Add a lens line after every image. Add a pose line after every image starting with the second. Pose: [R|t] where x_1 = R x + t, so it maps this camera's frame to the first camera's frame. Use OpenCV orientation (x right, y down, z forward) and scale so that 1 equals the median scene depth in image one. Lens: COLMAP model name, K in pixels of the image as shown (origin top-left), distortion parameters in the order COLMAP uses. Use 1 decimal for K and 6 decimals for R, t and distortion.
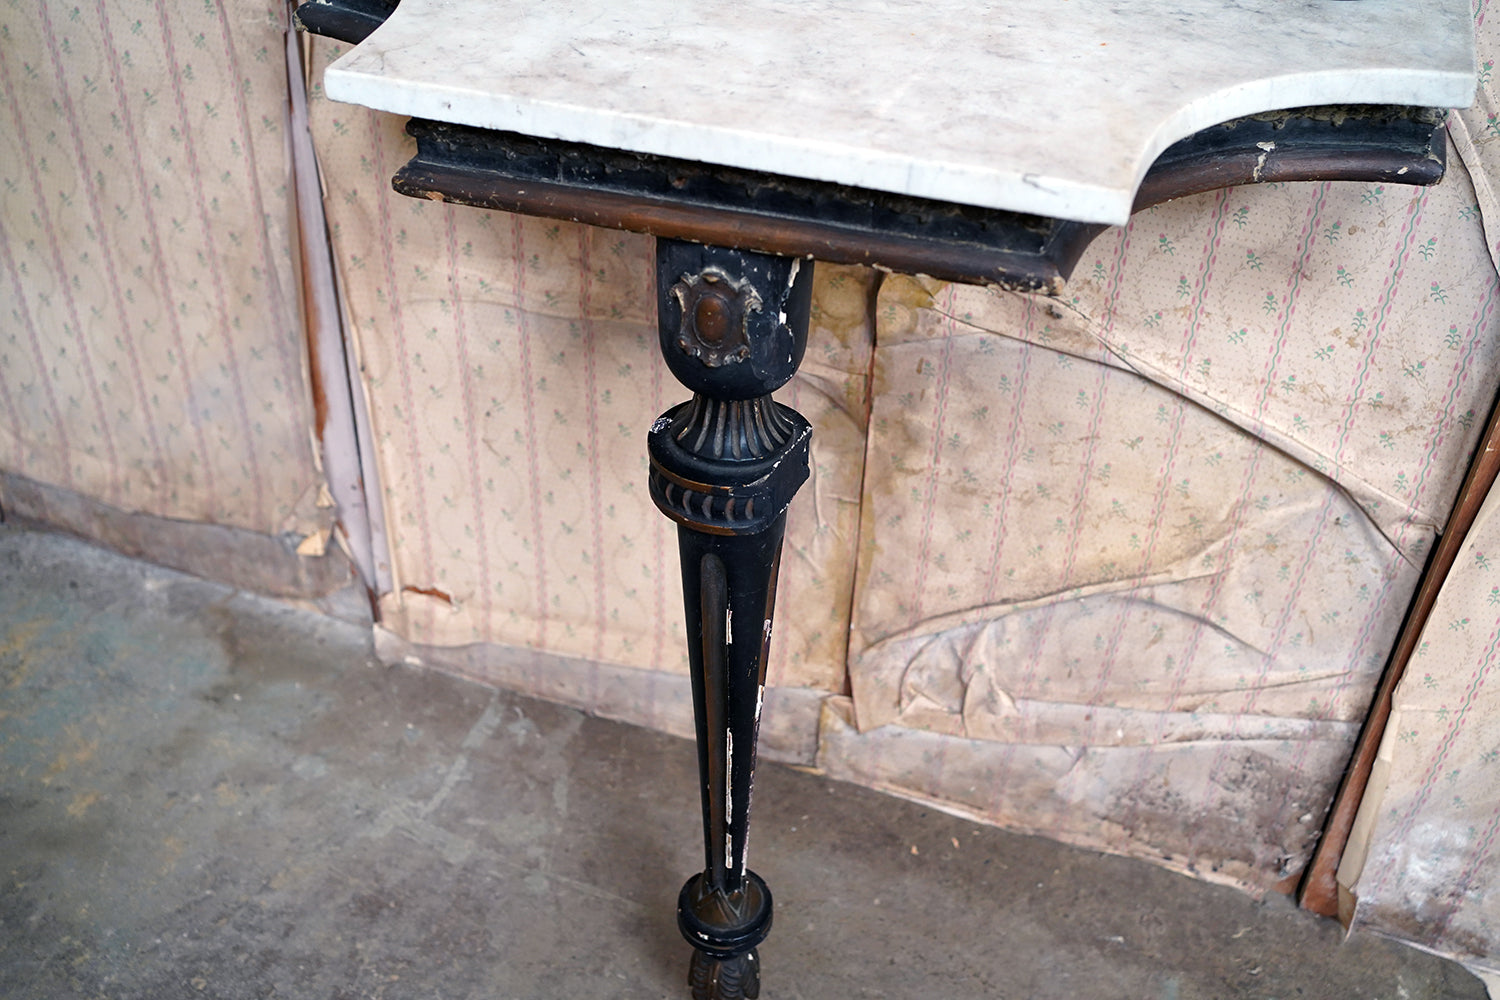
lens RADIAL K [[1512.5, 0, 756.1], [0, 1512.5, 492.3], [0, 0, 1]] dist [0.014661, 0.000000]
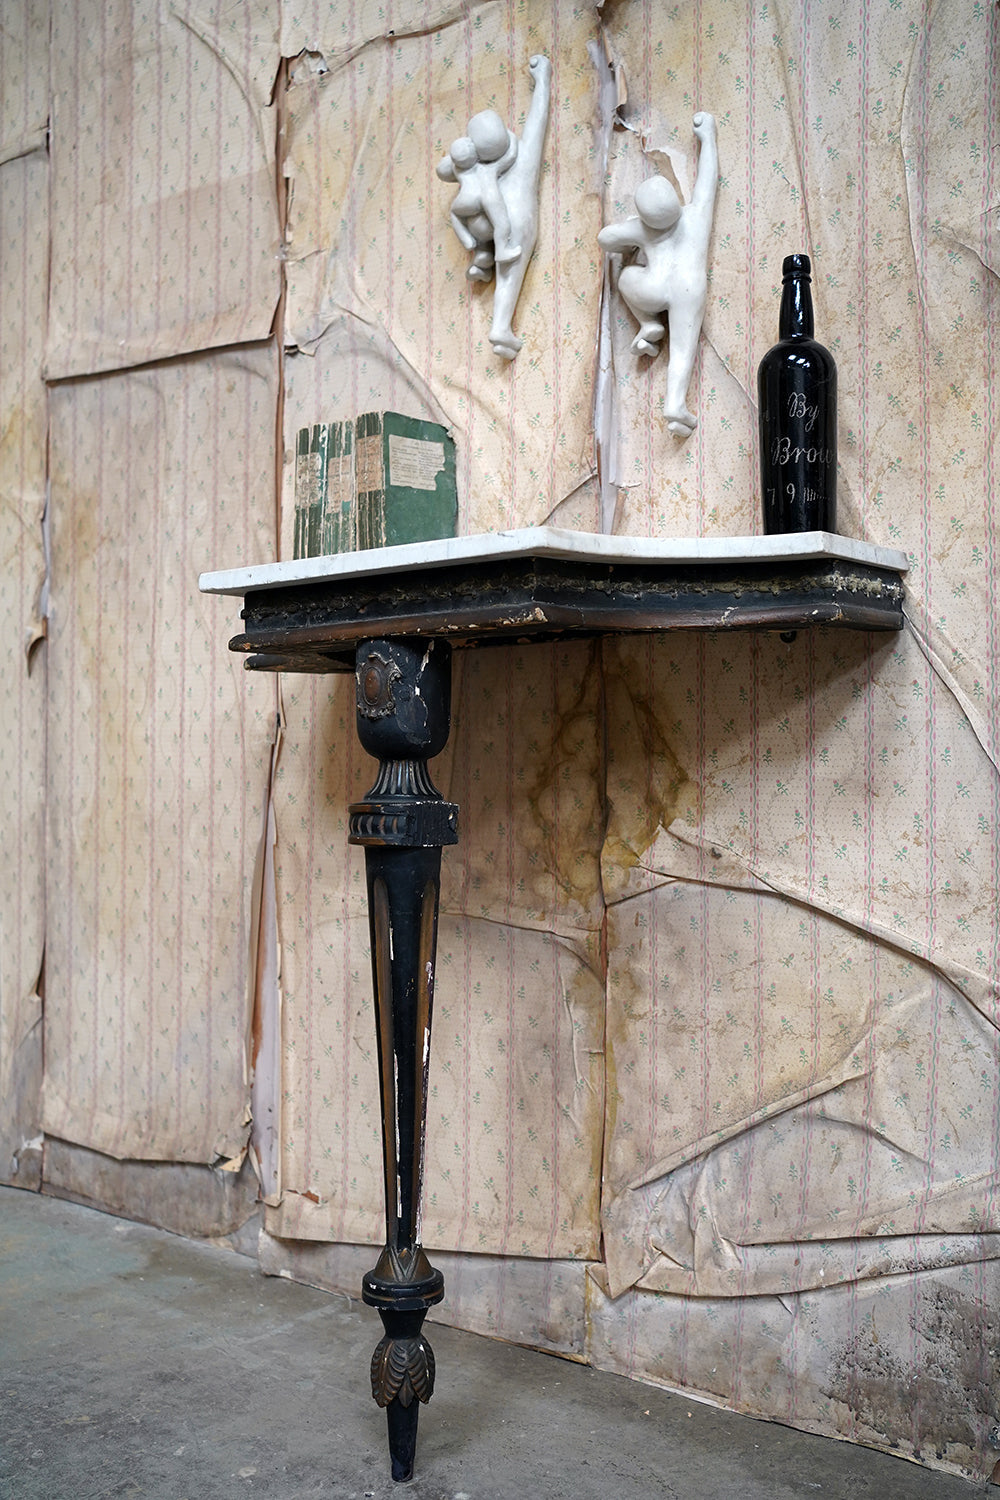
lens RADIAL K [[1512.5, 0, 509.3], [0, 1512.5, 756.2], [0, 0, 1]] dist [0.014661, 0.000000]
pose [[0.949801, -0.033212, -0.311088, 0.403068], [-0.164815, 0.792063, -0.587769, 0.577355], [0.265922, 0.609535, 0.746828, -0.100058]]
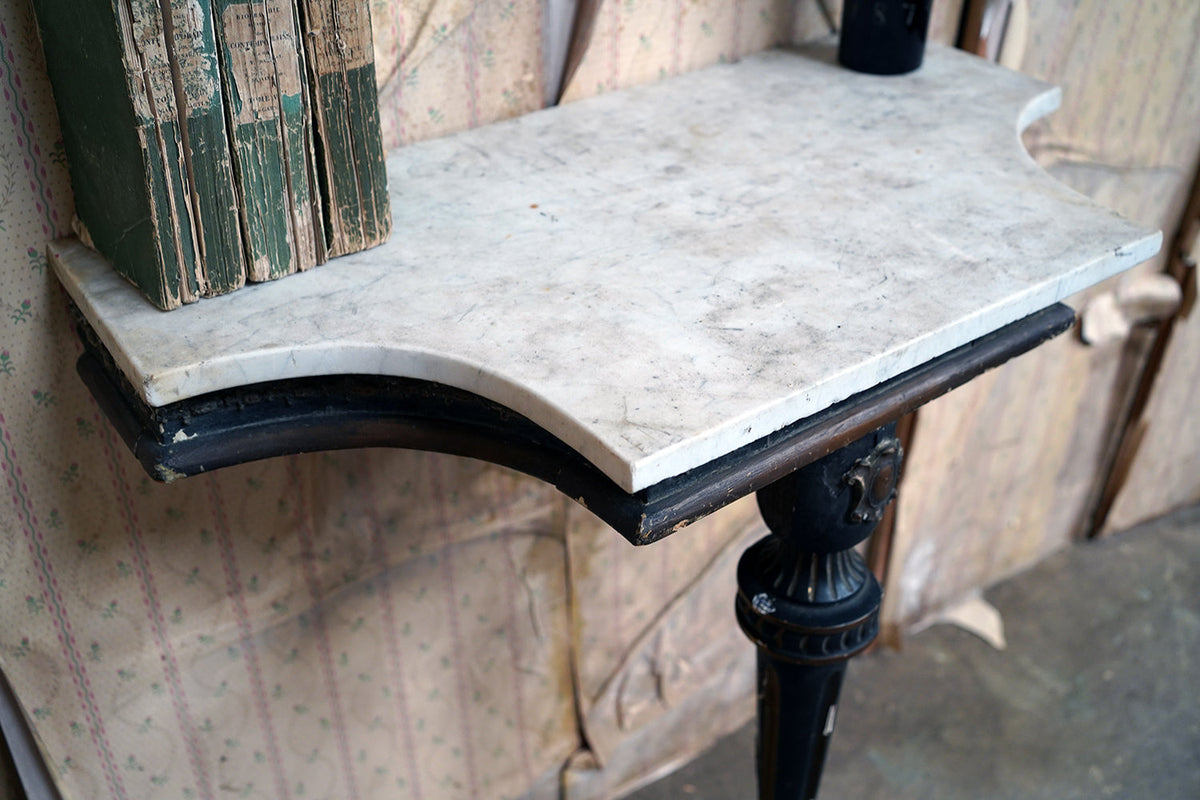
lens RADIAL K [[1210.0, 0, 595.7], [0, 1210.0, 398.0], [0, 0, 1]] dist [0.014661, 0.000000]
pose [[0.590991, -0.472427, 0.653867, -0.461453], [0.495809, 0.852118, 0.167534, -0.273666], [-0.636320, 0.225182, 0.737828, 0.288972]]
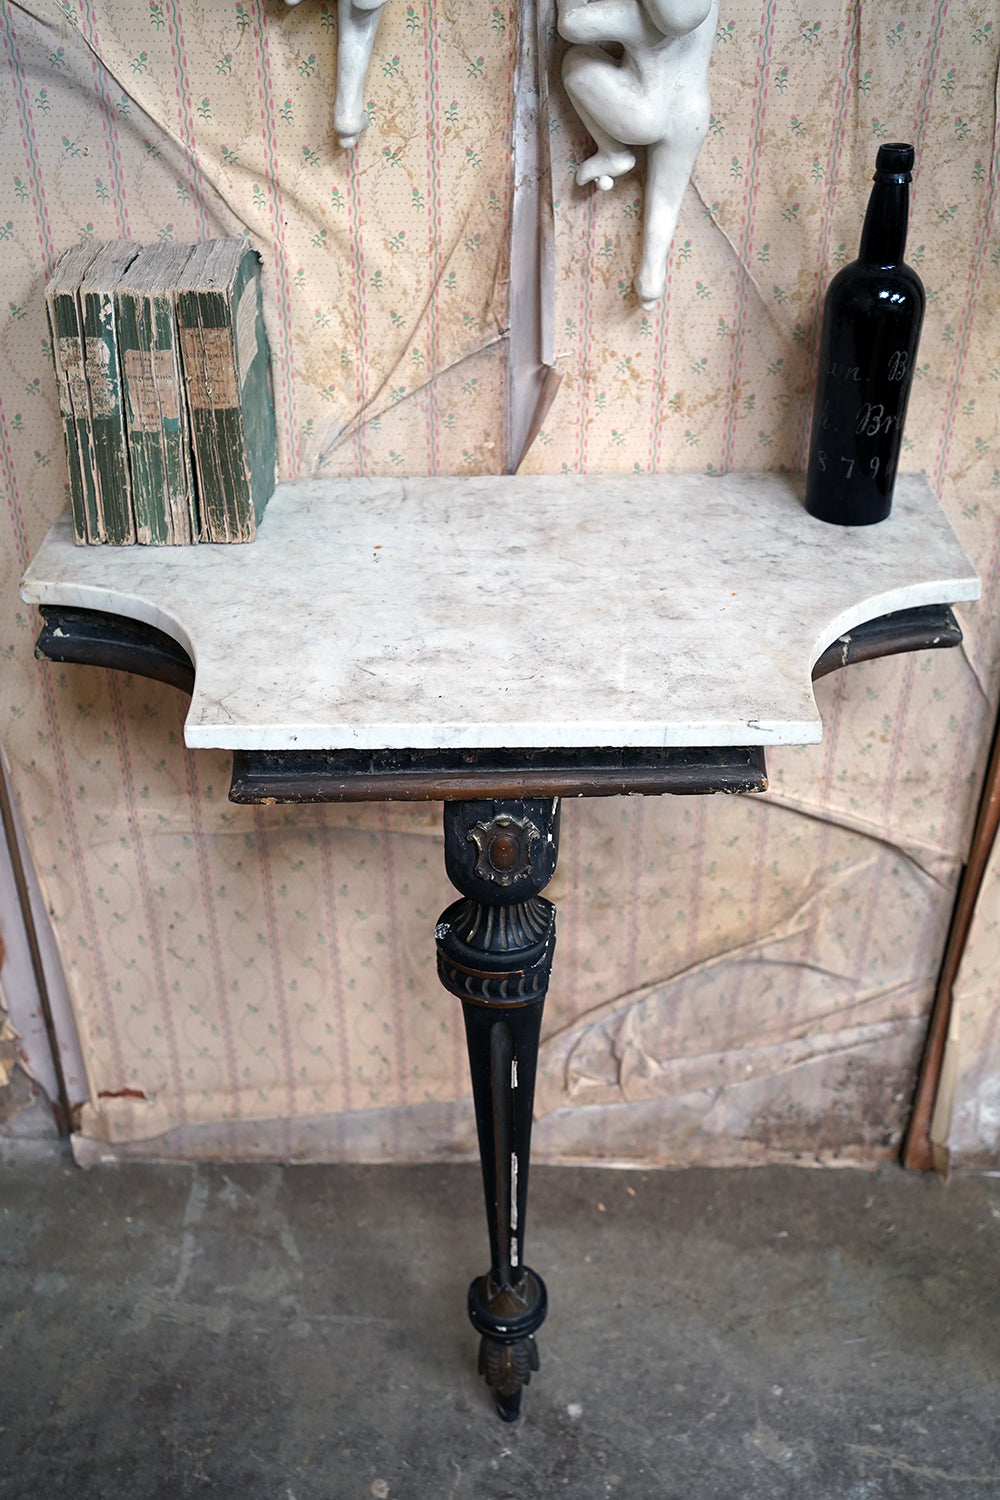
lens RADIAL K [[1512.5, 0, 500.4], [0, 1512.5, 753.6], [0, 0, 1]] dist [0.014661, 0.000000]
pose [[0.949550, -0.196477, 0.244443, -0.213332], [0.209783, 0.977307, -0.029376, -0.101875], [-0.233124, 0.079174, 0.969219, -0.169637]]
